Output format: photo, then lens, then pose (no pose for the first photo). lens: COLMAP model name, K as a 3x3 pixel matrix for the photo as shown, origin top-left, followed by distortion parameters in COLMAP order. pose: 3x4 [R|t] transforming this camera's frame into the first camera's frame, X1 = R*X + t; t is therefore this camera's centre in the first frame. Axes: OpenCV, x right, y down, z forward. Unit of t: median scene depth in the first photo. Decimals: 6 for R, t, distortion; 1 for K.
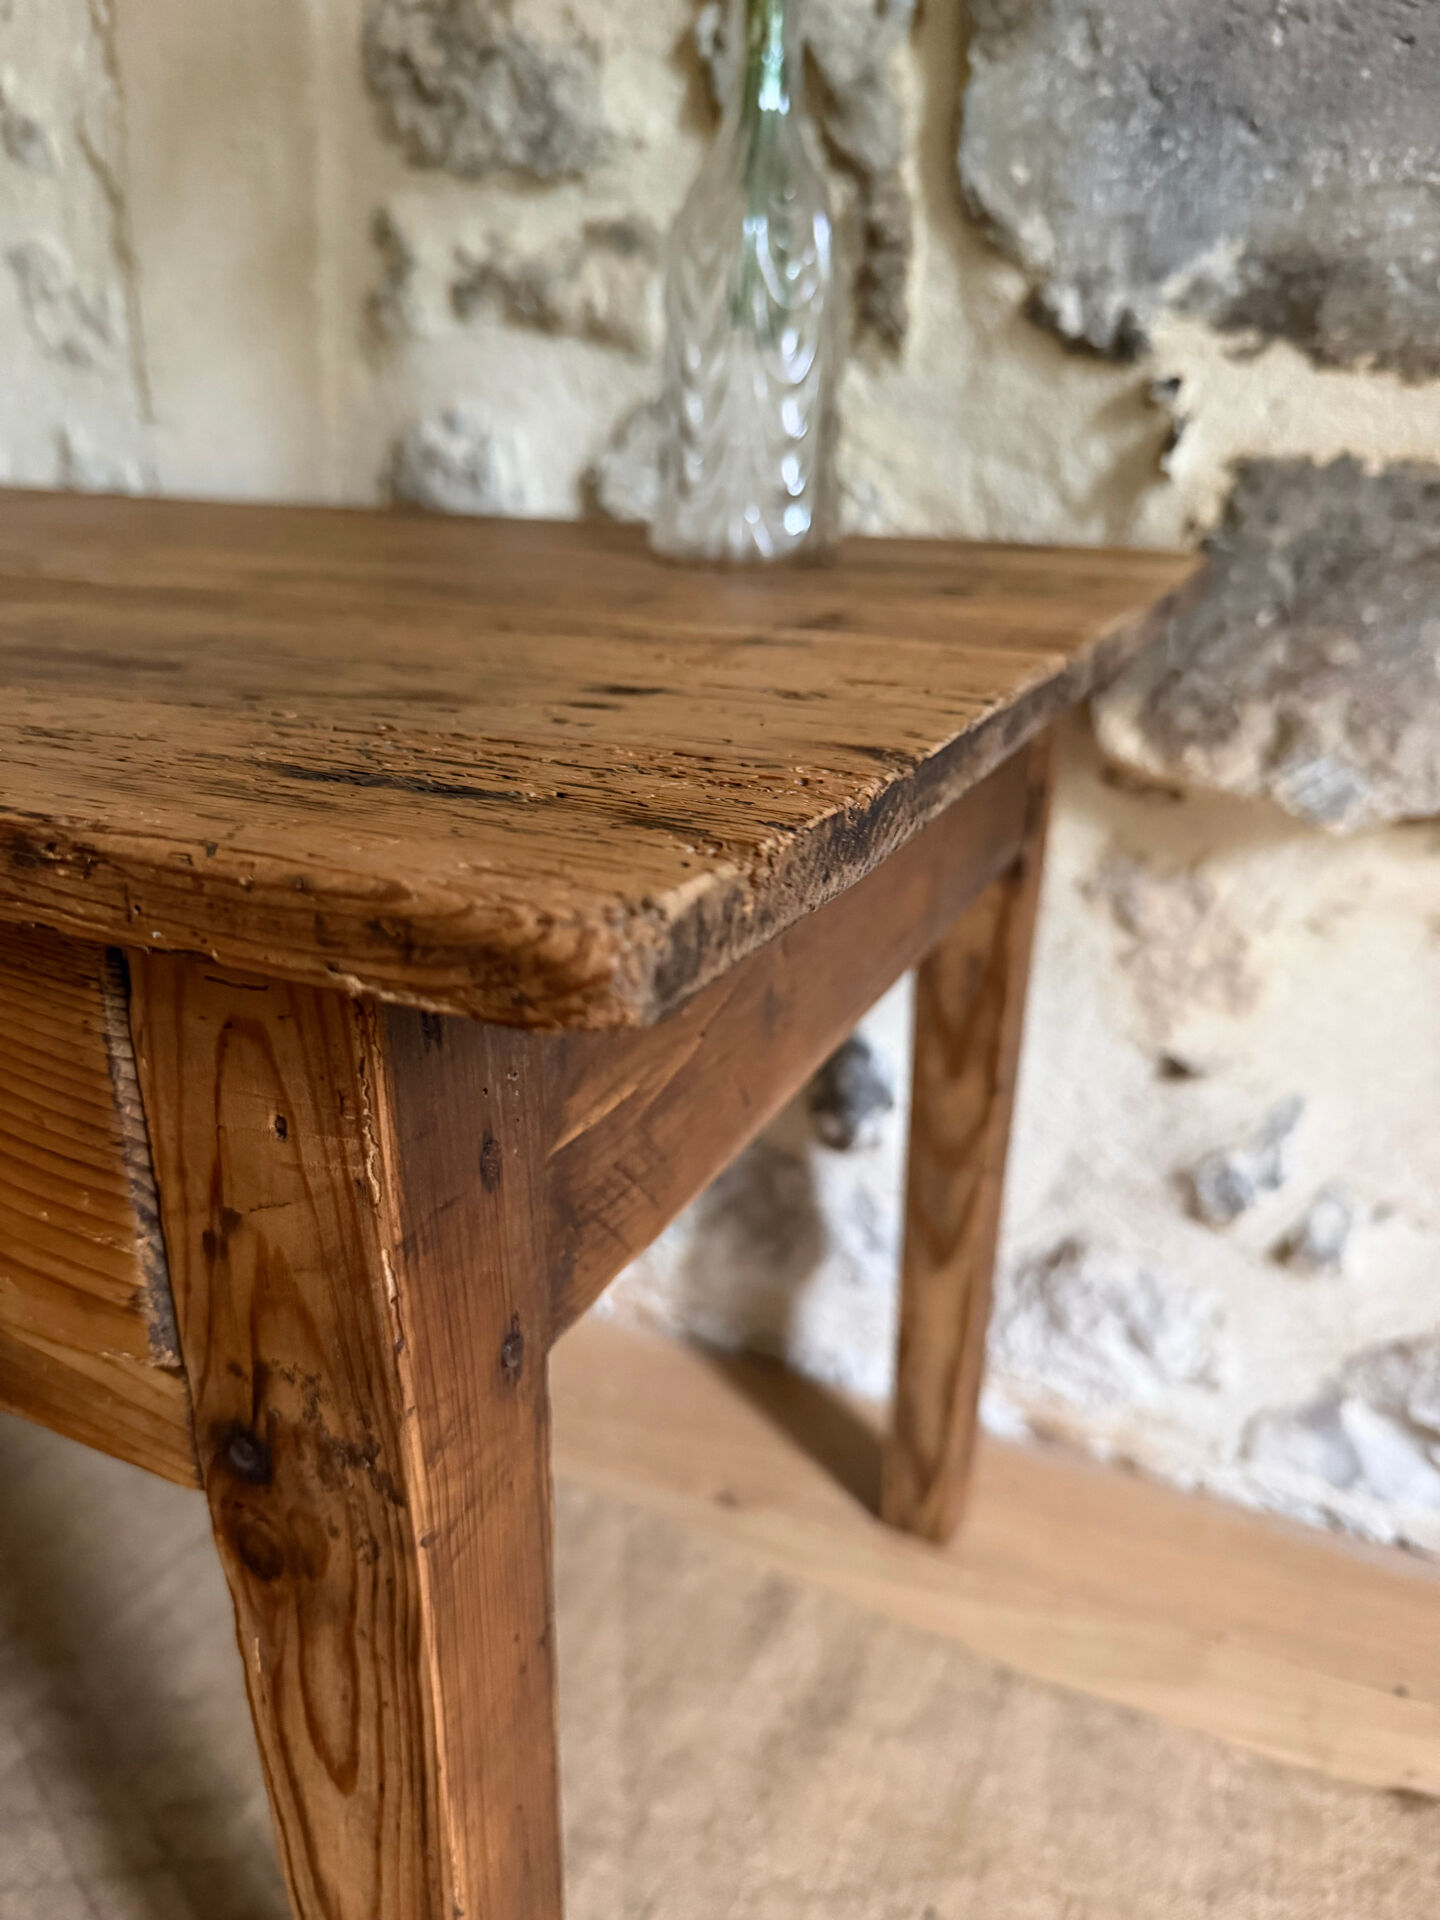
lens RADIAL K [[1417.7, 0, 724.2], [0, 1417.7, 958.4], [0, 0, 1]] dist [-0.030918, -0.004159]
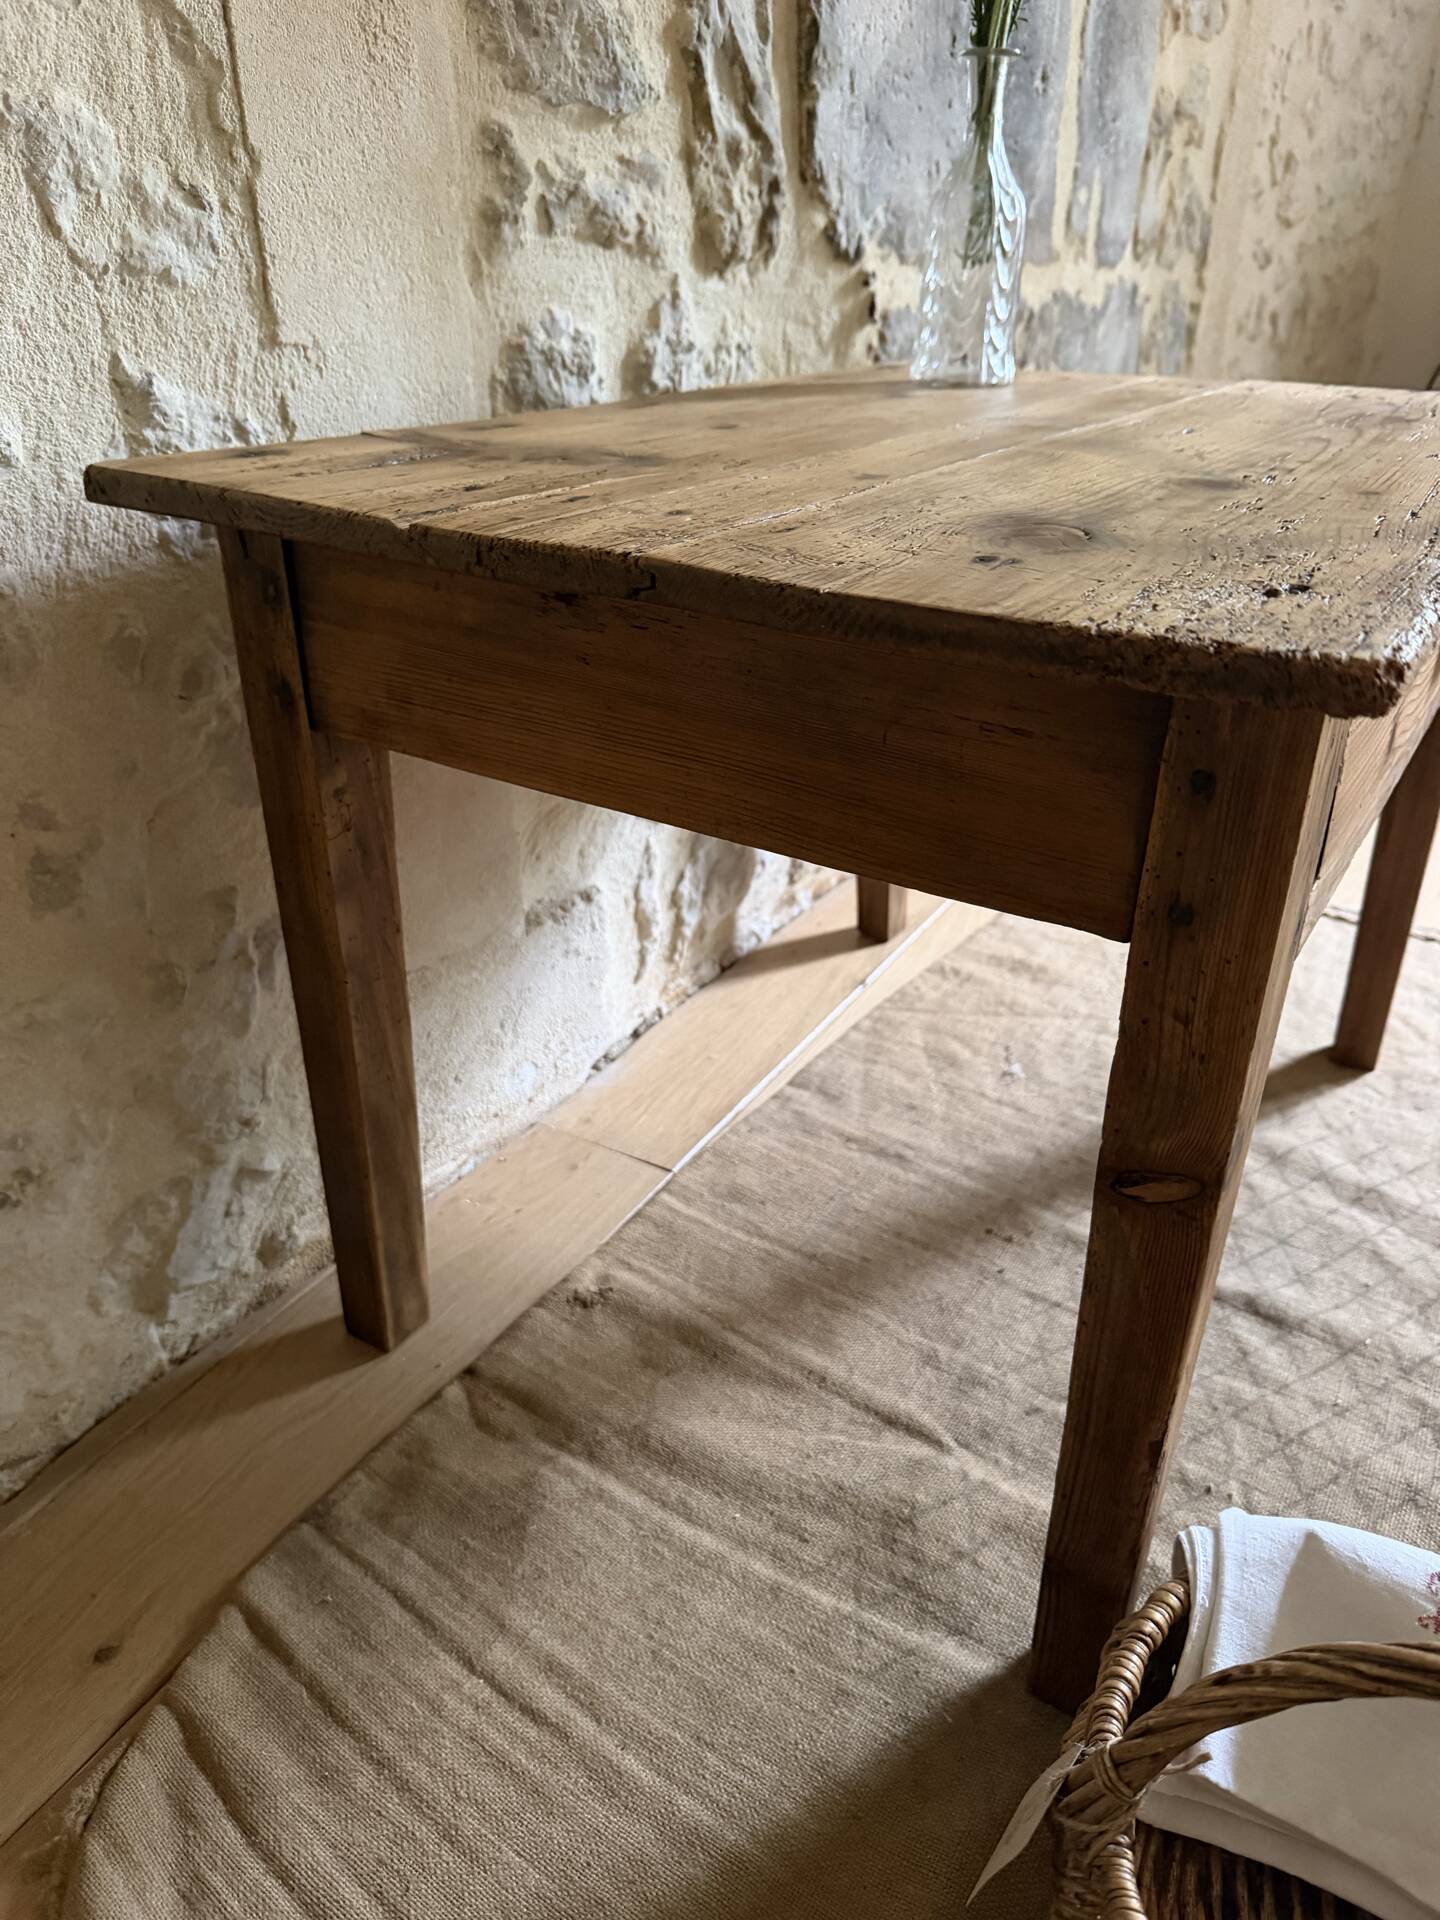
lens RADIAL K [[1385.5, 0, 717.3], [0, 1385.5, 964.5], [0, 0, 1]] dist [-0.019178, 0.002217]
pose [[0.142715, -0.476167, 0.867696, -1.814134], [0.360180, 0.841548, 0.402576, -0.446207], [-0.921902, 0.255073, 0.291608, 0.876030]]
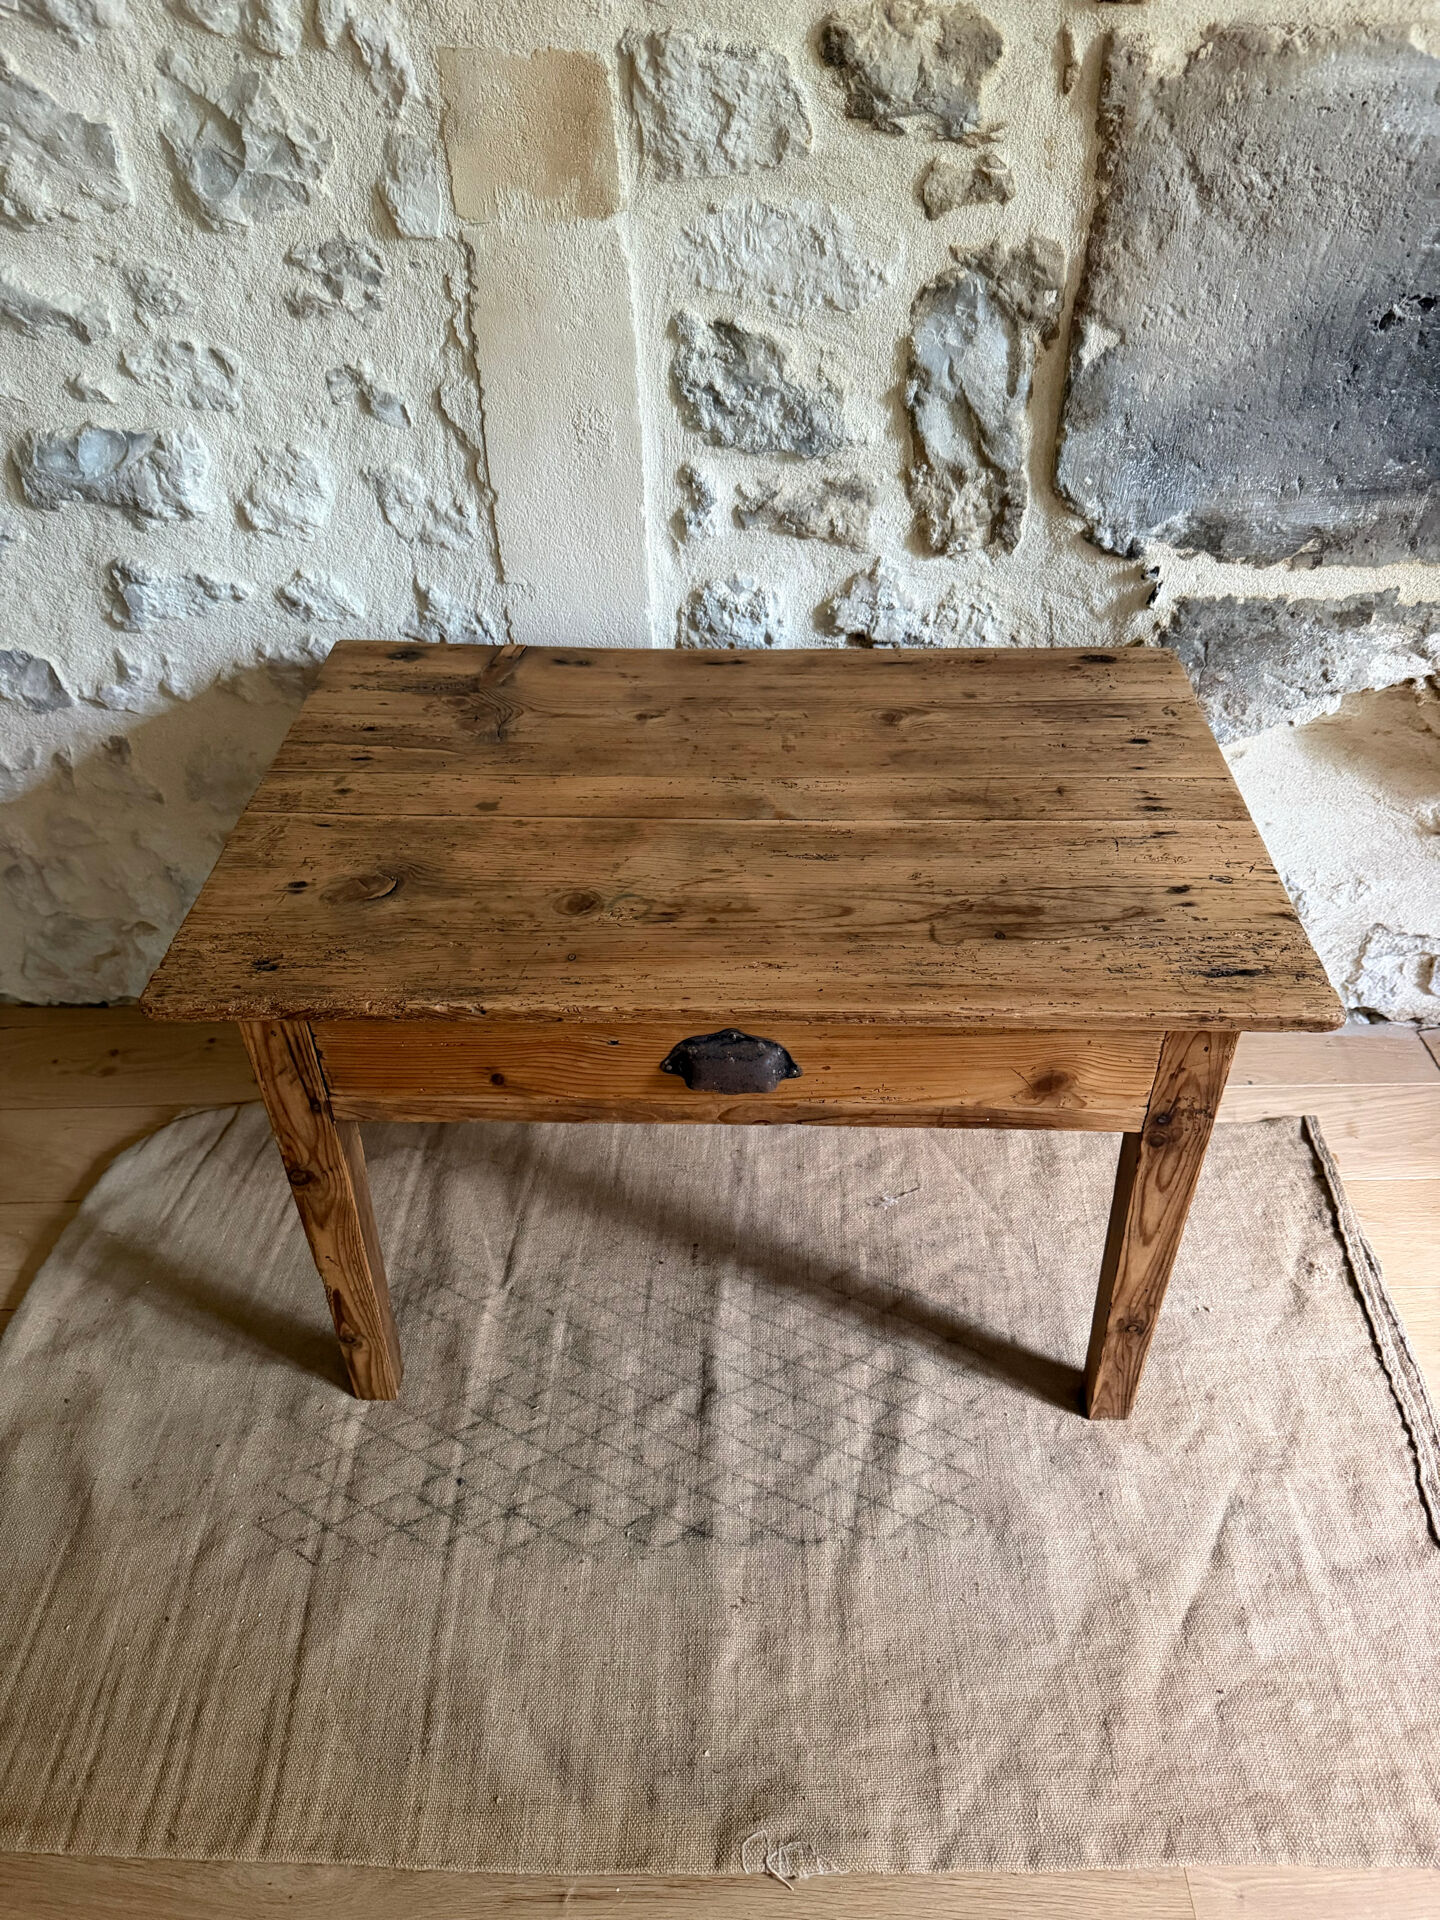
lens RADIAL K [[1346.0, 0, 722.6], [0, 1346.0, 961.0], [0, 0, 1]] dist [0.107162, -0.224190]
pose [[0.925596, -0.266885, 0.268411, -1.012615], [0.170038, 0.926718, 0.335084, -0.661599], [-0.338170, -0.264513, 0.903147, -0.823848]]
